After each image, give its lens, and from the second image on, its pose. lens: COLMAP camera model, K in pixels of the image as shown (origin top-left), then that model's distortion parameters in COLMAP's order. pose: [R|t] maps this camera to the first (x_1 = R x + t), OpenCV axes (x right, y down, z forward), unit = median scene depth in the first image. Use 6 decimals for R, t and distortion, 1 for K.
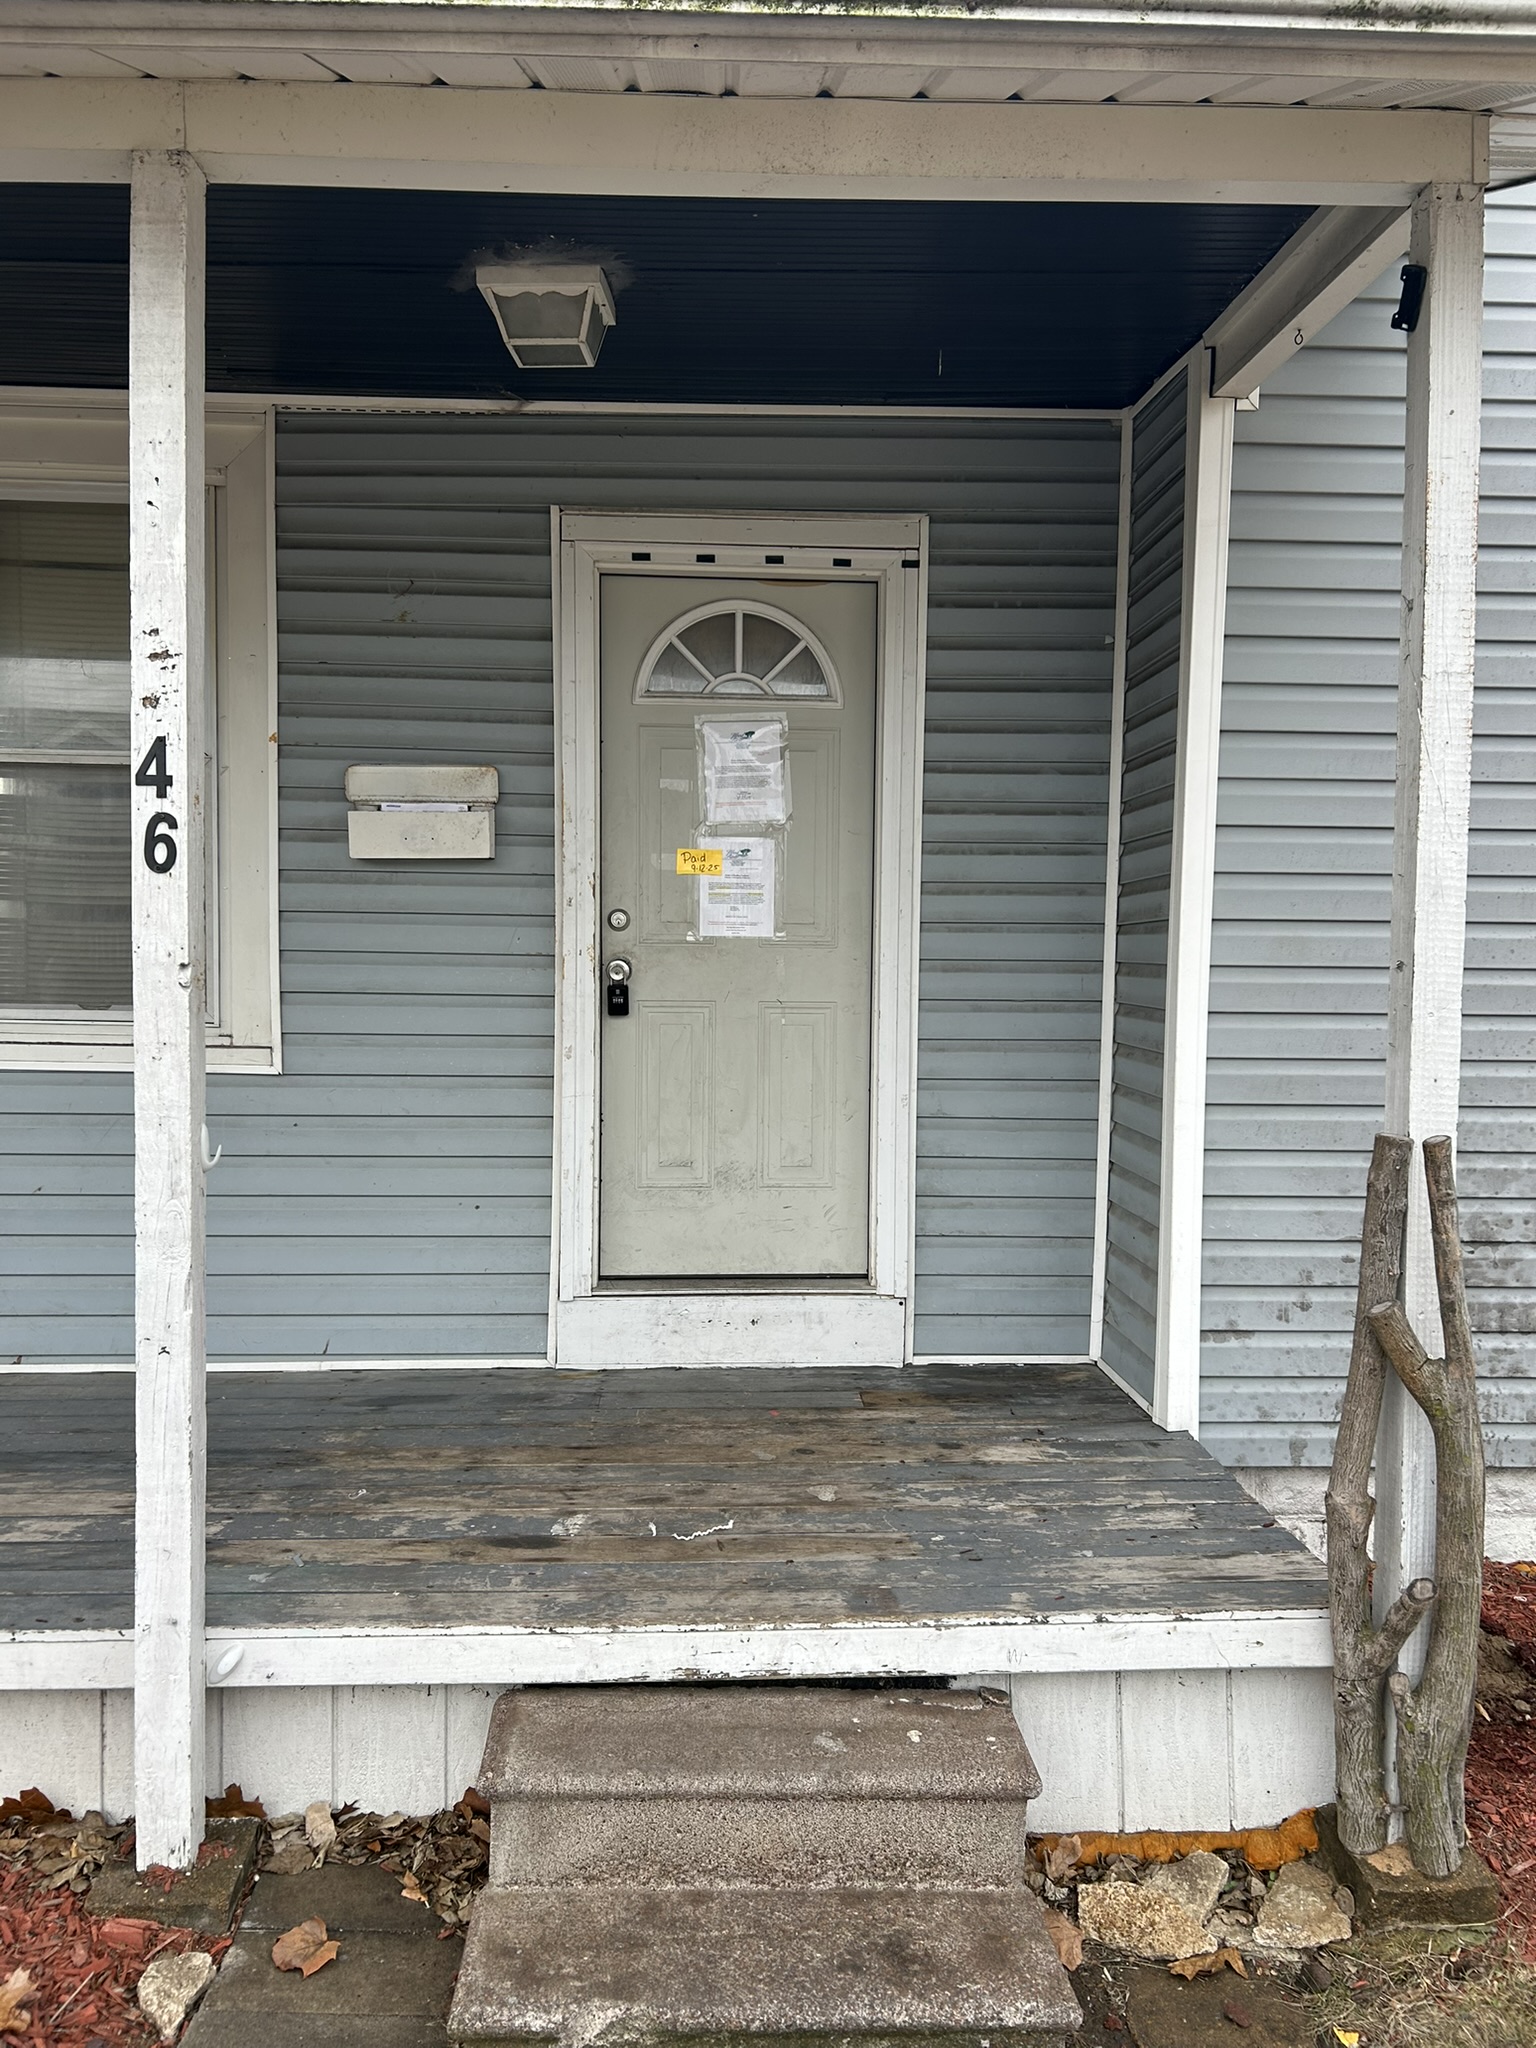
lens RADIAL K [[1533.2, 0, 765.8], [0, 1533.2, 1034.6], [0, 0, 1]] dist [0.040709, -0.017808]
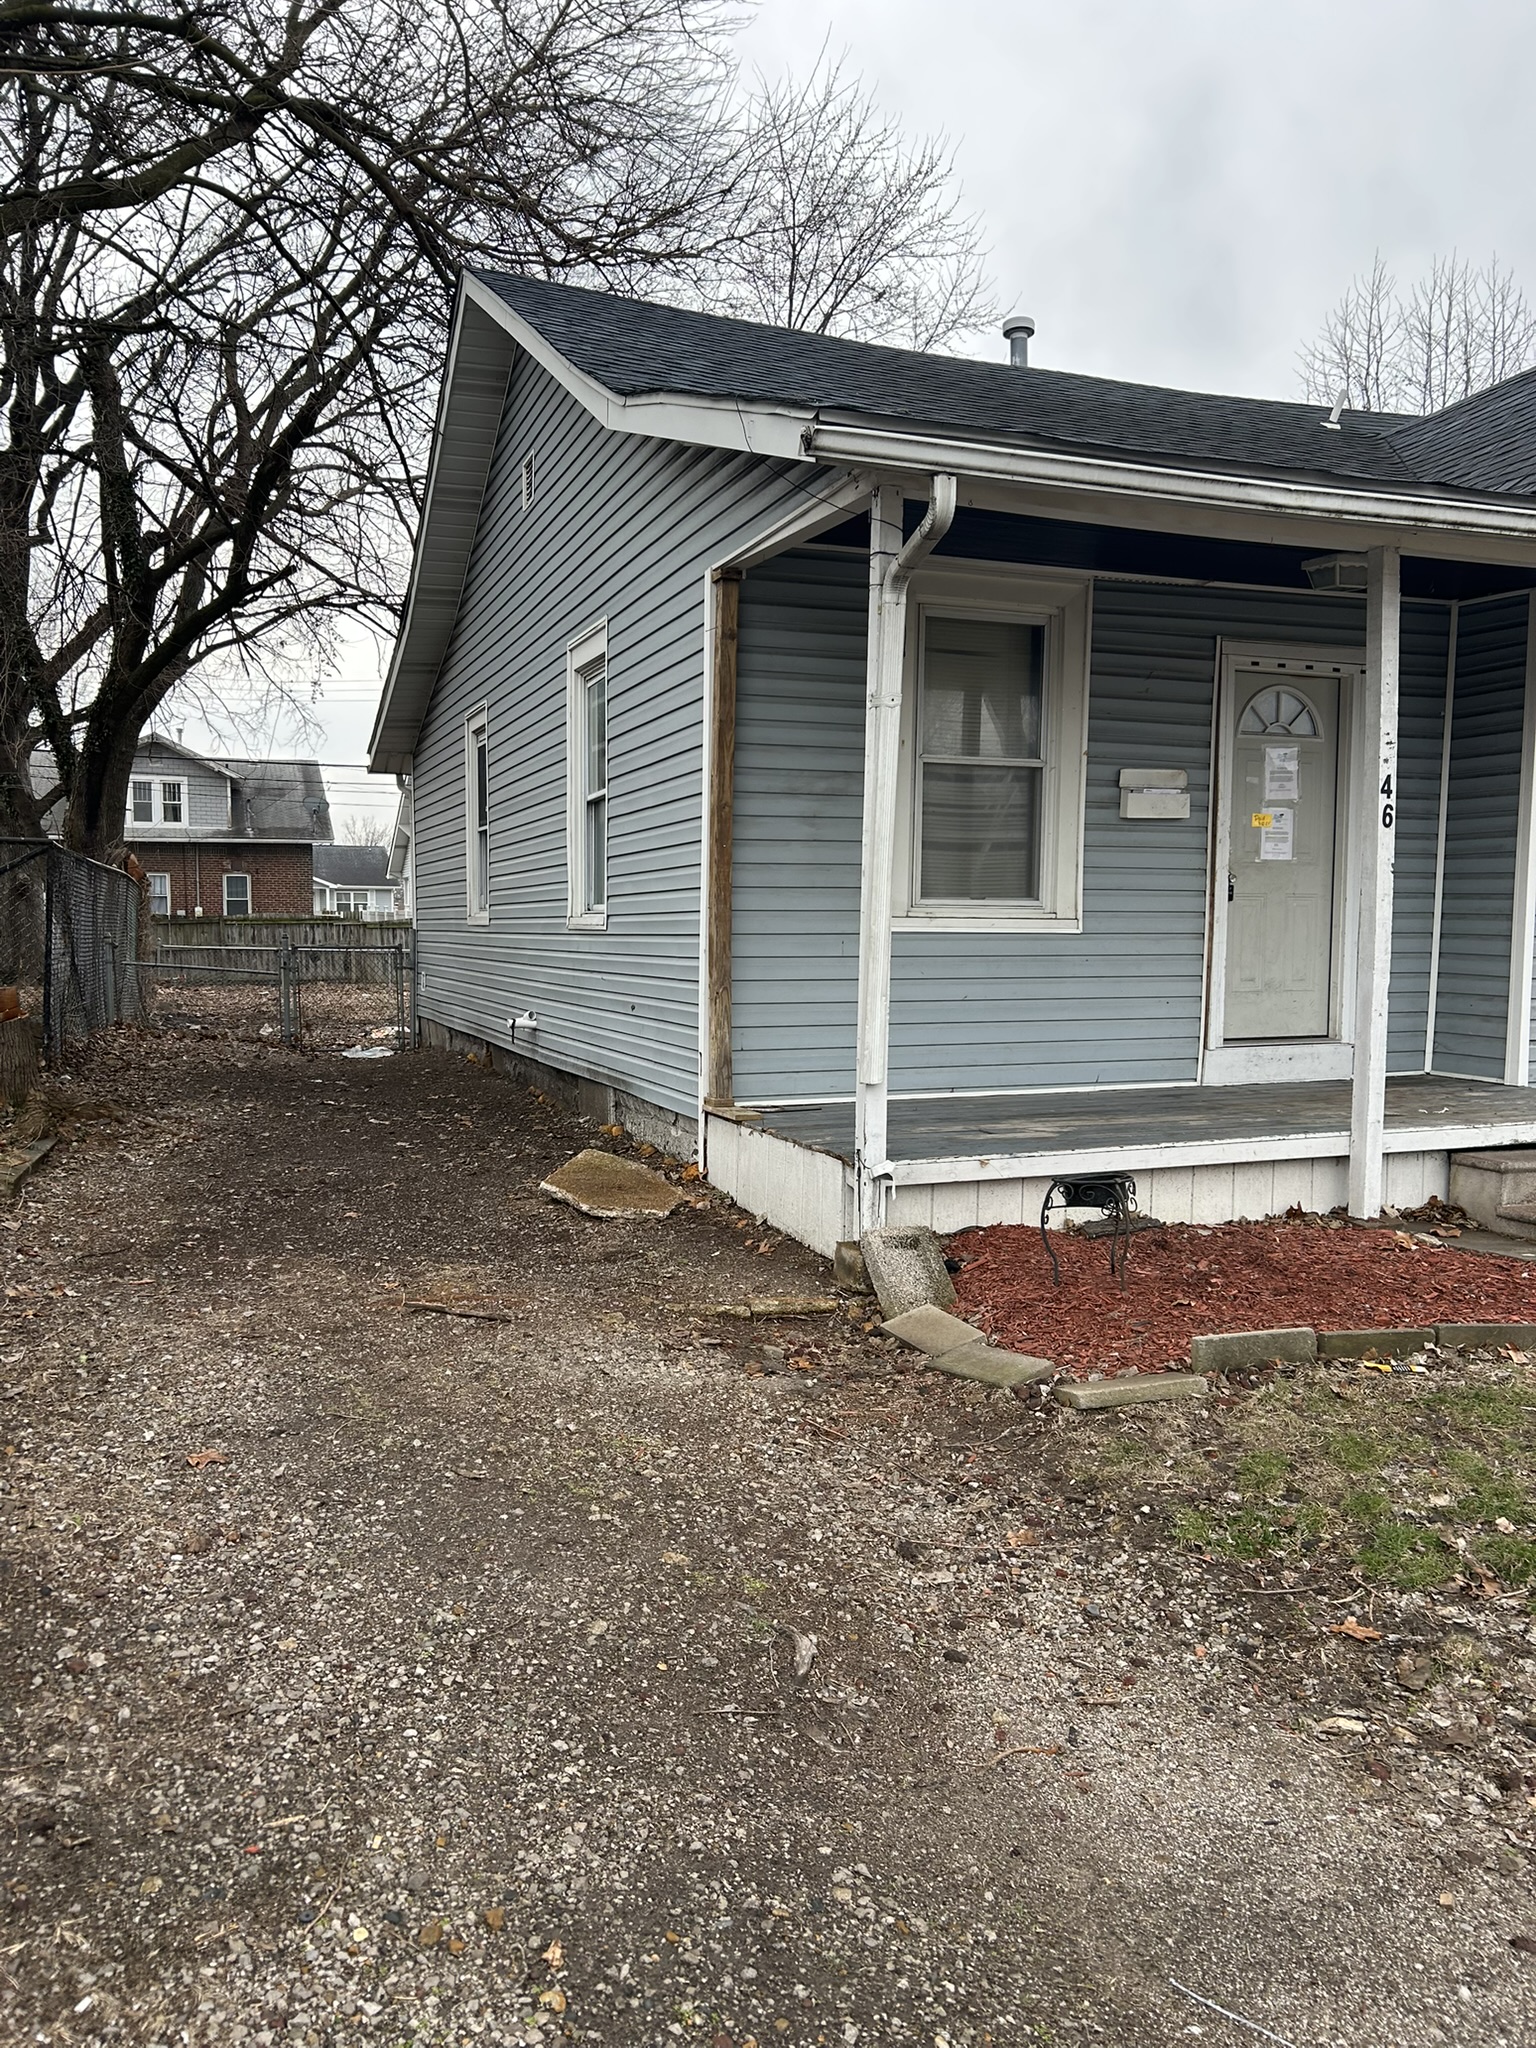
lens RADIAL K [[1533.2, 0, 772.5], [0, 1533.2, 1016.3], [0, 0, 1]] dist [0.040709, -0.017808]
pose [[0.946033, -0.029094, 0.322761, -1.291712], [0.021895, 0.999424, 0.025915, 0.070606], [-0.323329, -0.017450, 0.946126, -0.649834]]
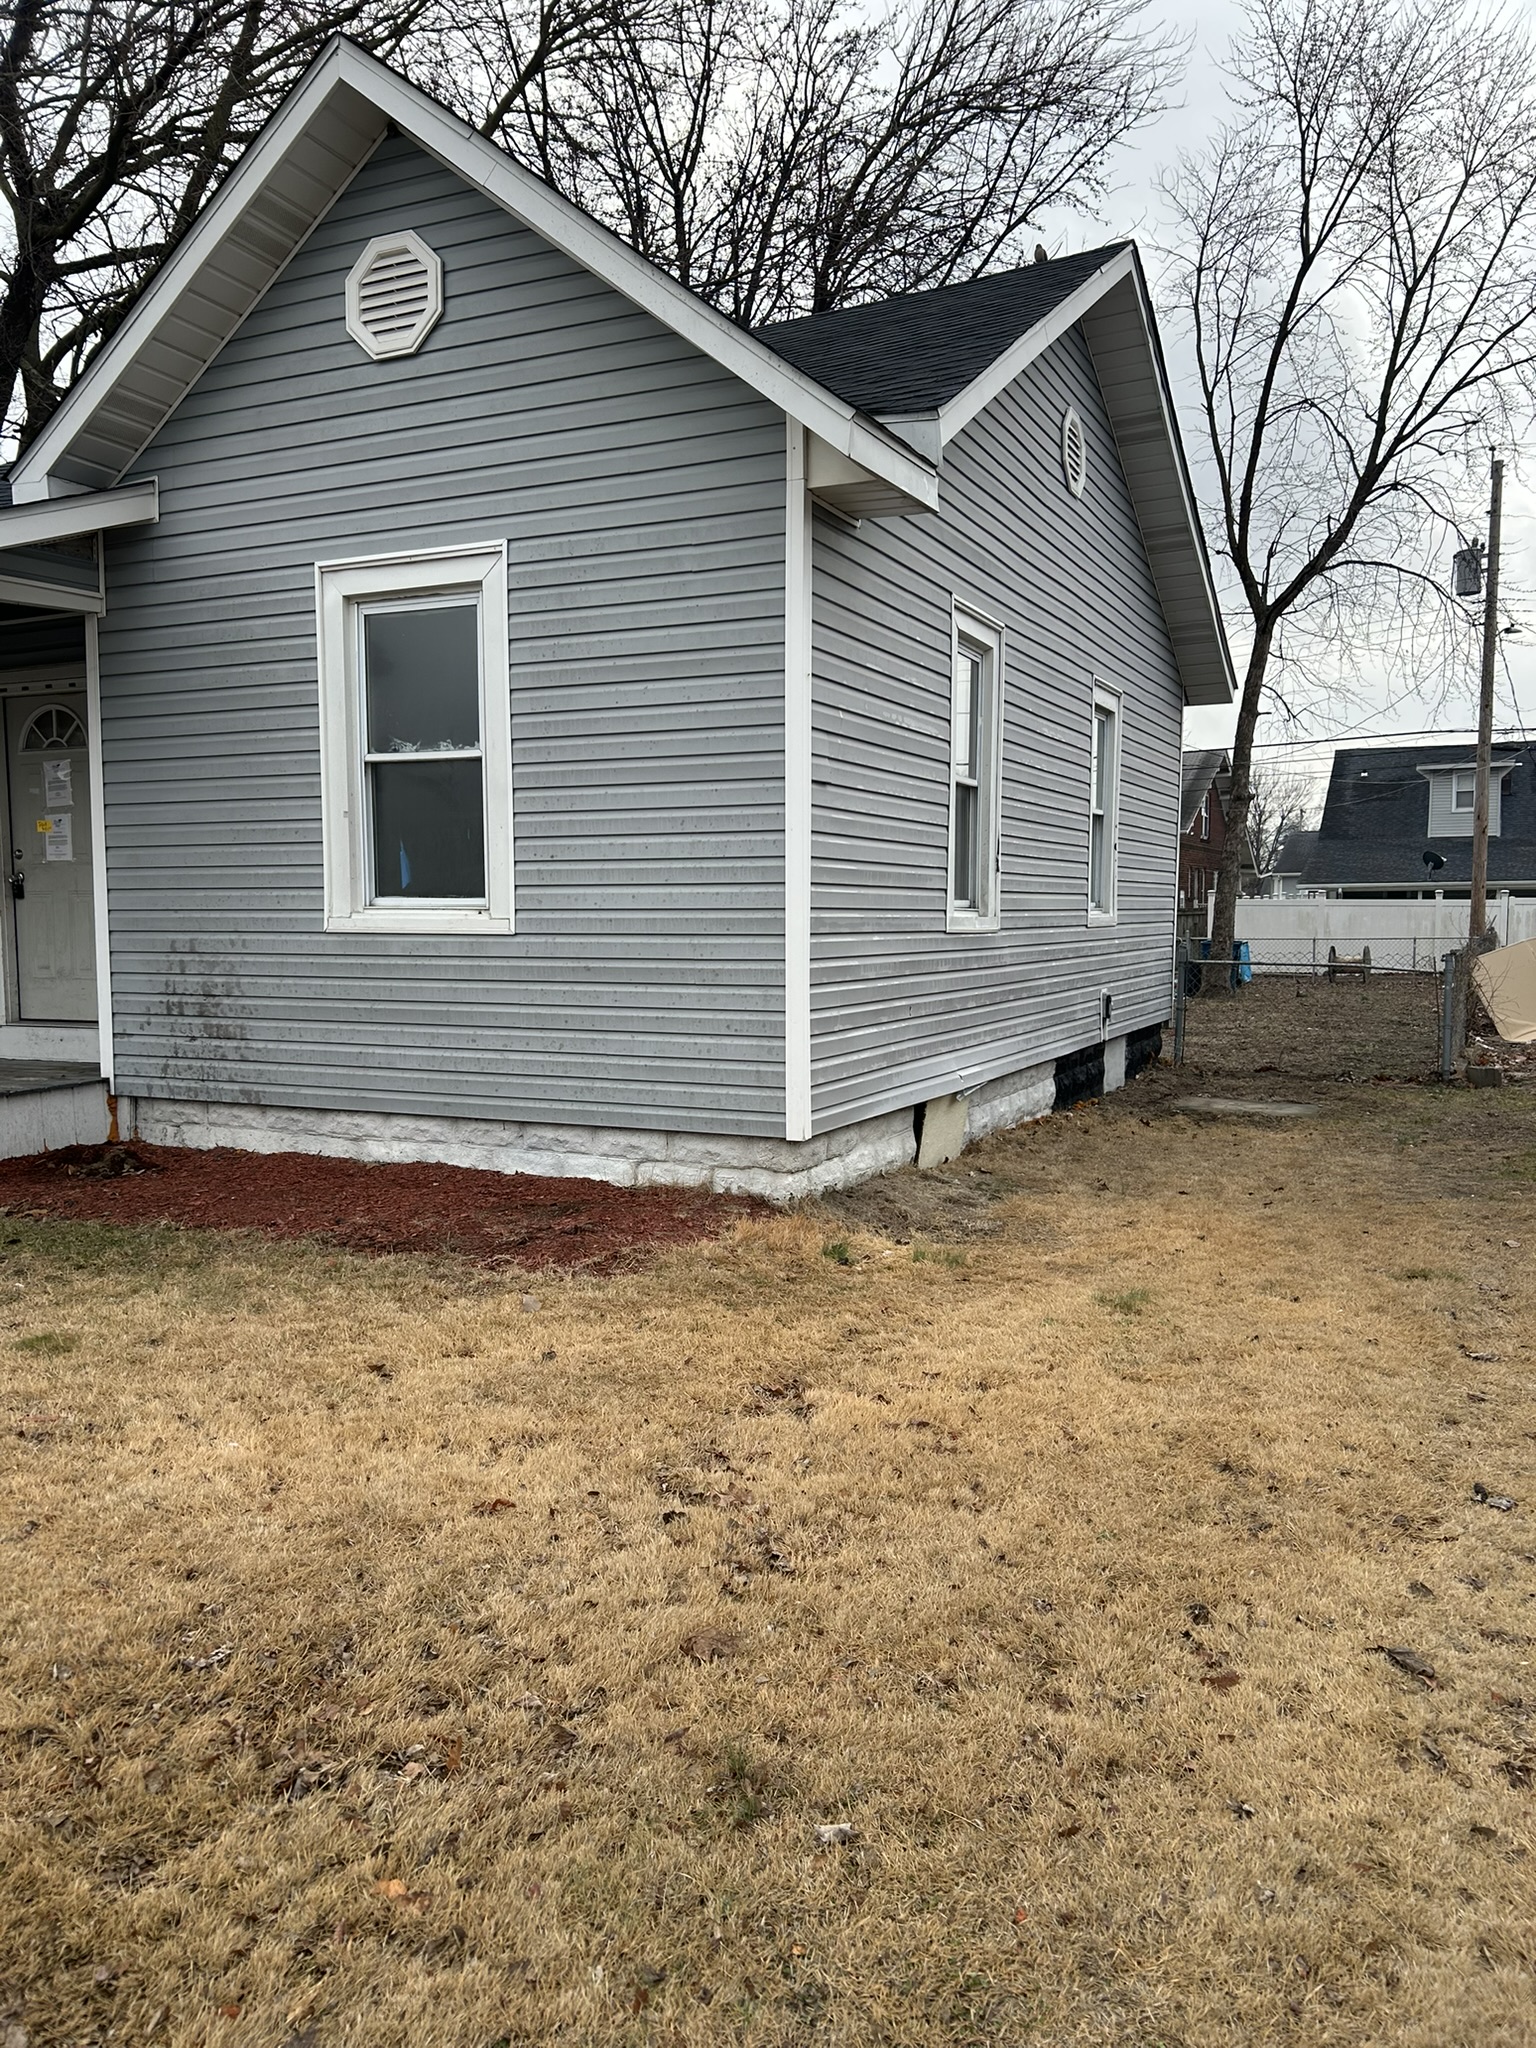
lens RADIAL K [[1533.2, 0, 771.1], [0, 1533.2, 1029.2], [0, 0, 1]] dist [0.040709, -0.017808]
pose [[0.888398, 0.025089, -0.458389, 1.928715], [-0.013248, 0.999491, 0.029030, 0.098920], [0.458884, -0.019717, 0.888277, -0.484759]]
